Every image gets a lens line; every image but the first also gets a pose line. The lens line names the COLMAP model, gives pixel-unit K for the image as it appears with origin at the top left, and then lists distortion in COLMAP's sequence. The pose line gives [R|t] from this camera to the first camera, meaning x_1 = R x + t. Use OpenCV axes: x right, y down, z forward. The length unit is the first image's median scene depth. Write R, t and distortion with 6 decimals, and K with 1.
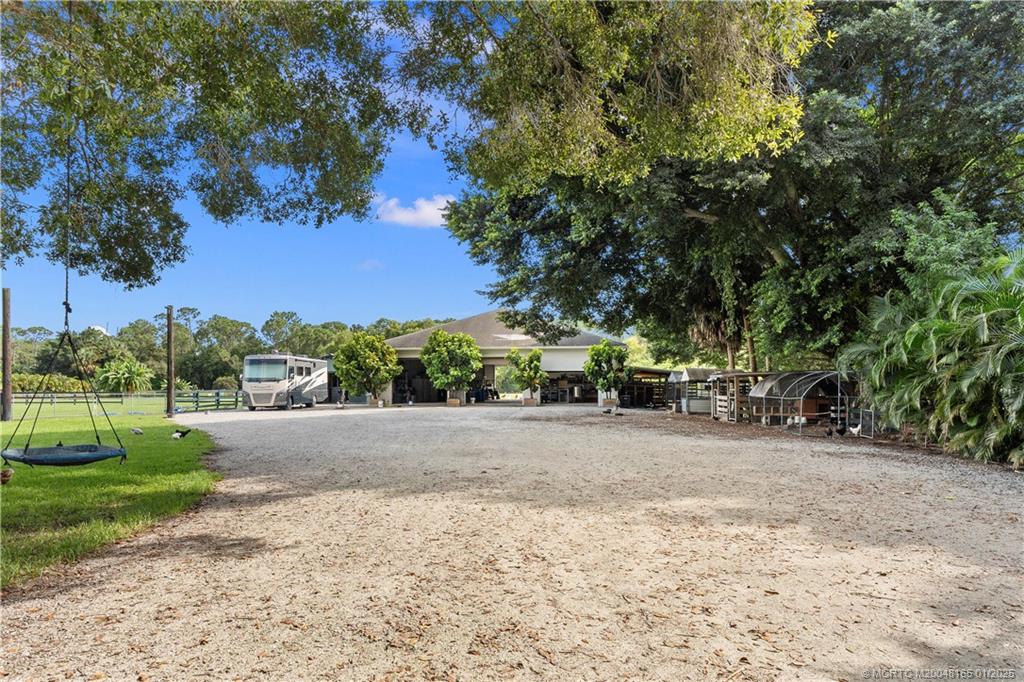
lens RADIAL K [[647.1, 0, 512.6], [0, 647.1, 340.3], [0, 0, 1]] dist [0.001732, -0.000116]
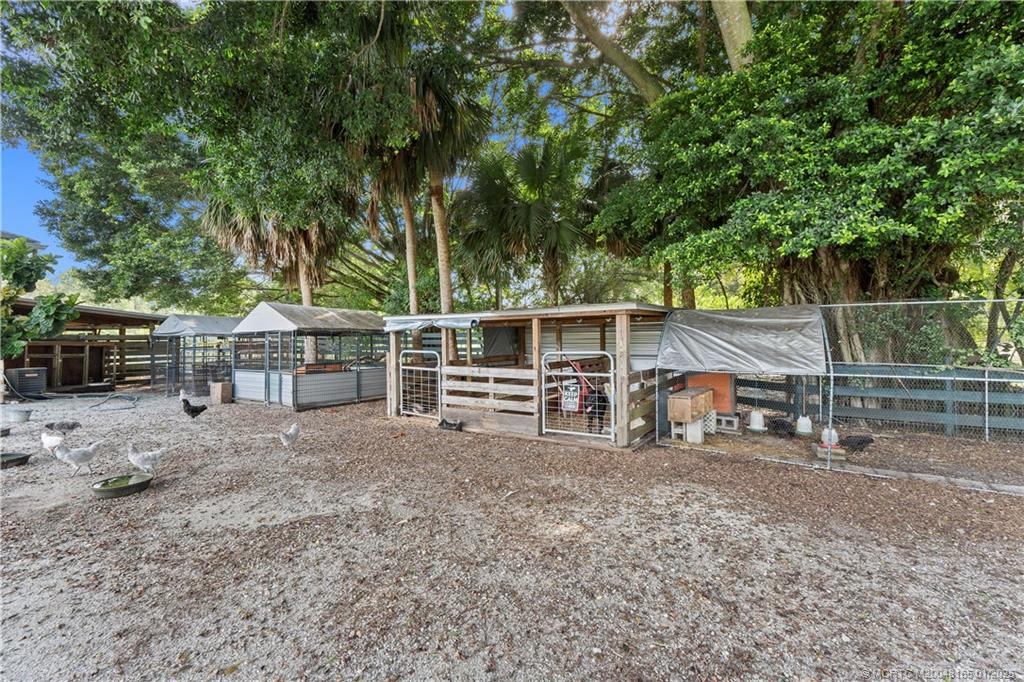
lens RADIAL K [[439.1, 0, 514.9], [0, 439.1, 340.7], [0, 0, 1]] dist [-0.003059, -0.000214]
pose [[0.461975, -0.000986, 0.886893, 0.070125], [-0.055799, 0.997986, 0.030175, 0.042197], [-0.885136, -0.063427, 0.460989, 0.592749]]
